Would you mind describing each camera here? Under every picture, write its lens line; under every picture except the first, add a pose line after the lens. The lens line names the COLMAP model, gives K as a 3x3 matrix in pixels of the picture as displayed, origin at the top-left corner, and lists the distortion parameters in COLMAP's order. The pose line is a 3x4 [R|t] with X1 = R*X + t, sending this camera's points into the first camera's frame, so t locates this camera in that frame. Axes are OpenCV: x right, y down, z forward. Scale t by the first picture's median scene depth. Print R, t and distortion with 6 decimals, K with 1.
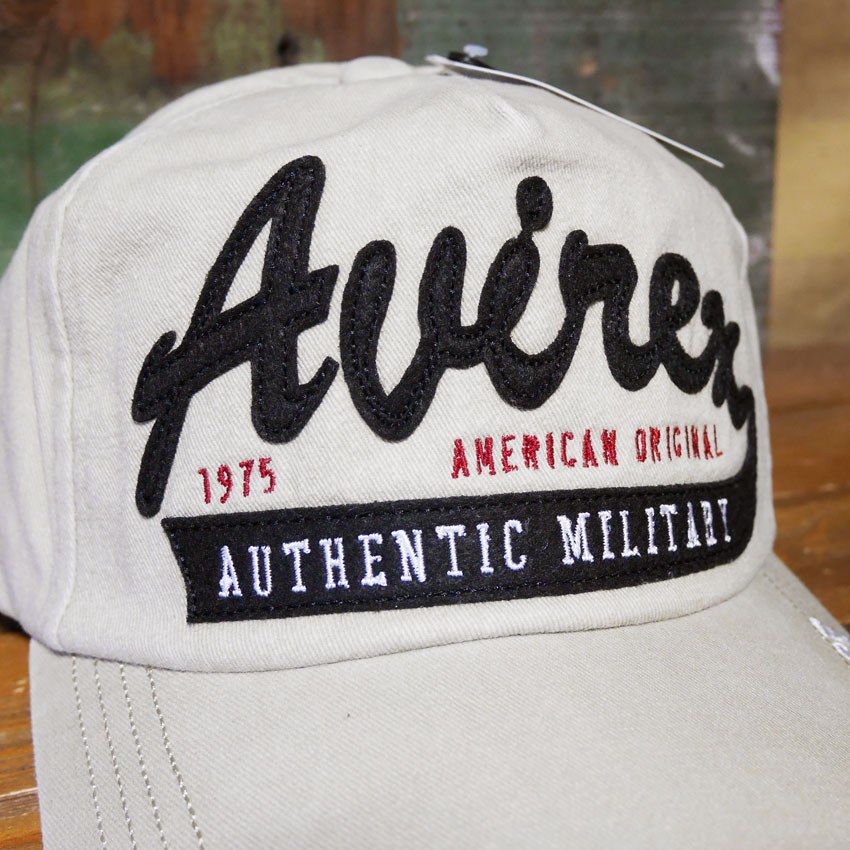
lens RADIAL K [[919.0, 0, 425.0], [0, 919.0, 425.0], [0, 0, 1]] dist [-0.011429, 0.001657]
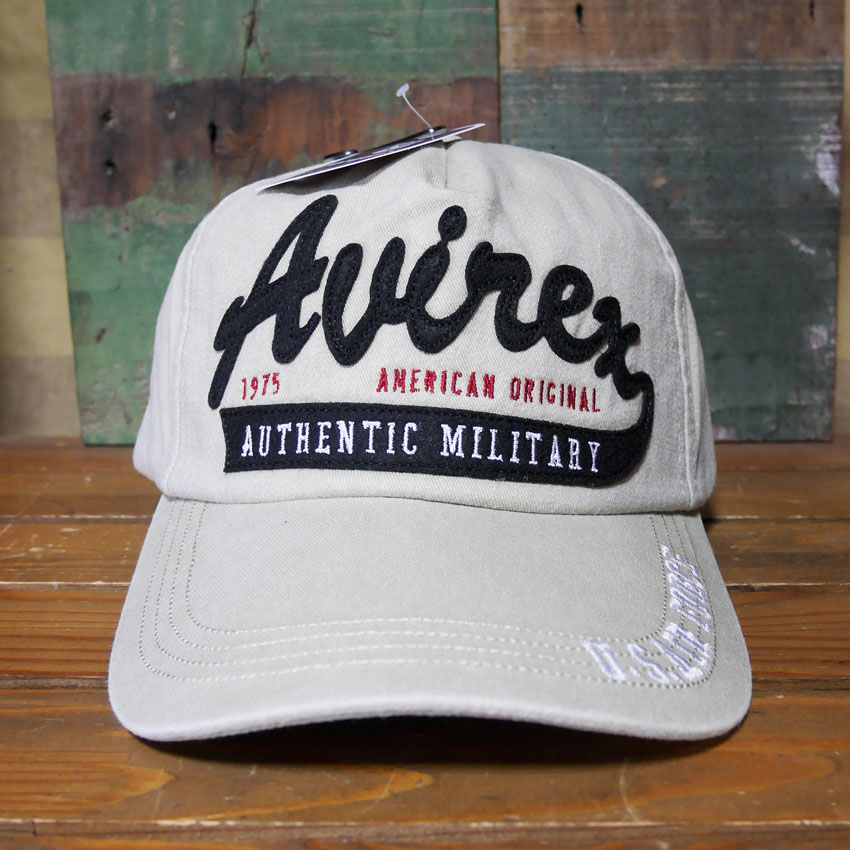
lens RADIAL K [[979.6, 0, 425.0], [0, 979.6, 425.0], [0, 0, 1]] dist [-0.007617, 0.005593]
pose [[0.952074, 0.096074, -0.290387, 0.587821], [-0.115561, 0.992007, -0.050680, 0.185135], [0.283197, 0.081808, 0.955566, -0.569913]]
